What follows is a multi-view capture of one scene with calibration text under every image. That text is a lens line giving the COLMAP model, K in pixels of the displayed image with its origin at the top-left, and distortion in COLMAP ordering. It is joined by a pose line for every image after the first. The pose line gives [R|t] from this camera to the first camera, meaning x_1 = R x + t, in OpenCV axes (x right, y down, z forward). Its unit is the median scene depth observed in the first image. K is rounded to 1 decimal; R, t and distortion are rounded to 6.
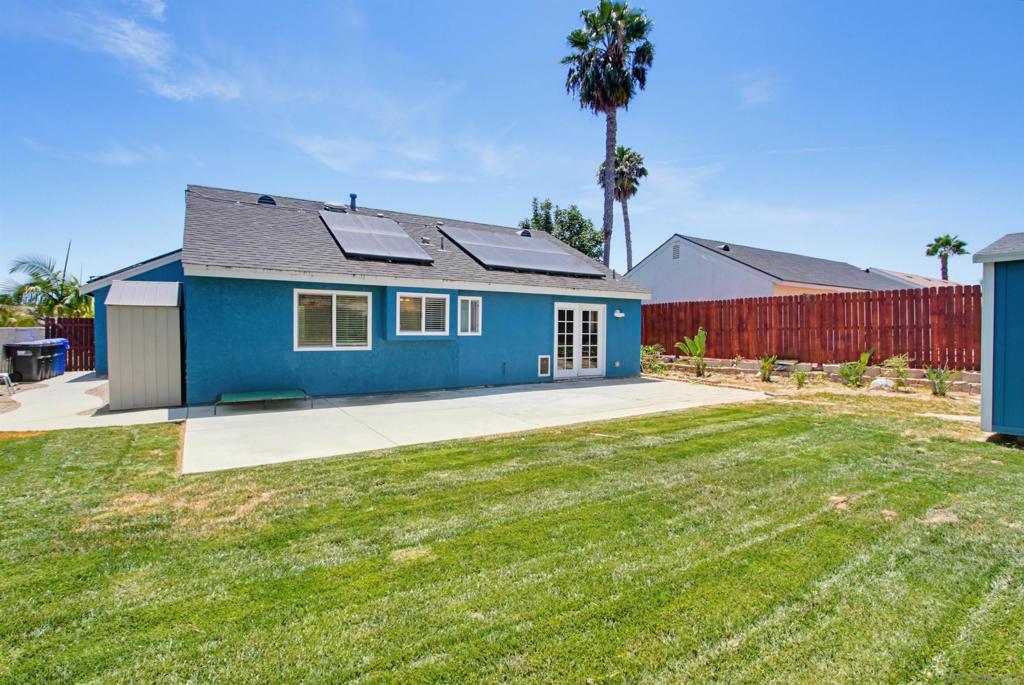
lens RADIAL K [[485.8, 0, 509.0], [0, 485.8, 342.1], [0, 0, 1]] dist [-0.012425, -0.000034]
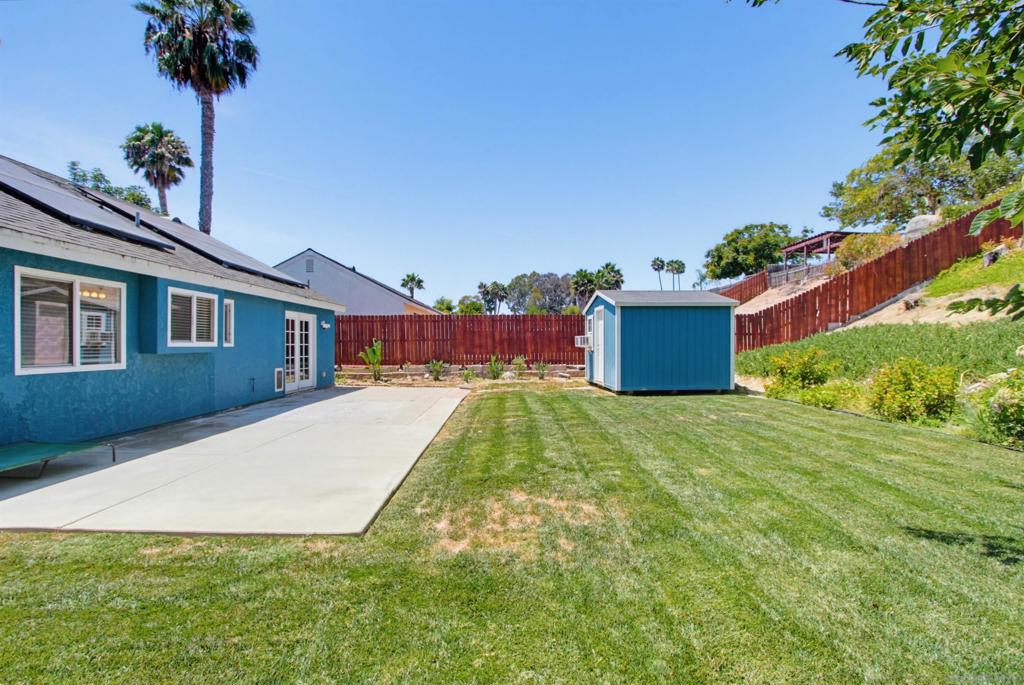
lens RADIAL K [[473.2, 0, 512.1], [0, 473.2, 345.5], [0, 0, 1]] dist [-0.017696, 0.001803]
pose [[0.530115, -0.006104, 0.847904, -0.426958], [0.021148, 0.999758, -0.006024, -0.000570], [-0.847662, 0.021125, 0.530116, 0.153307]]
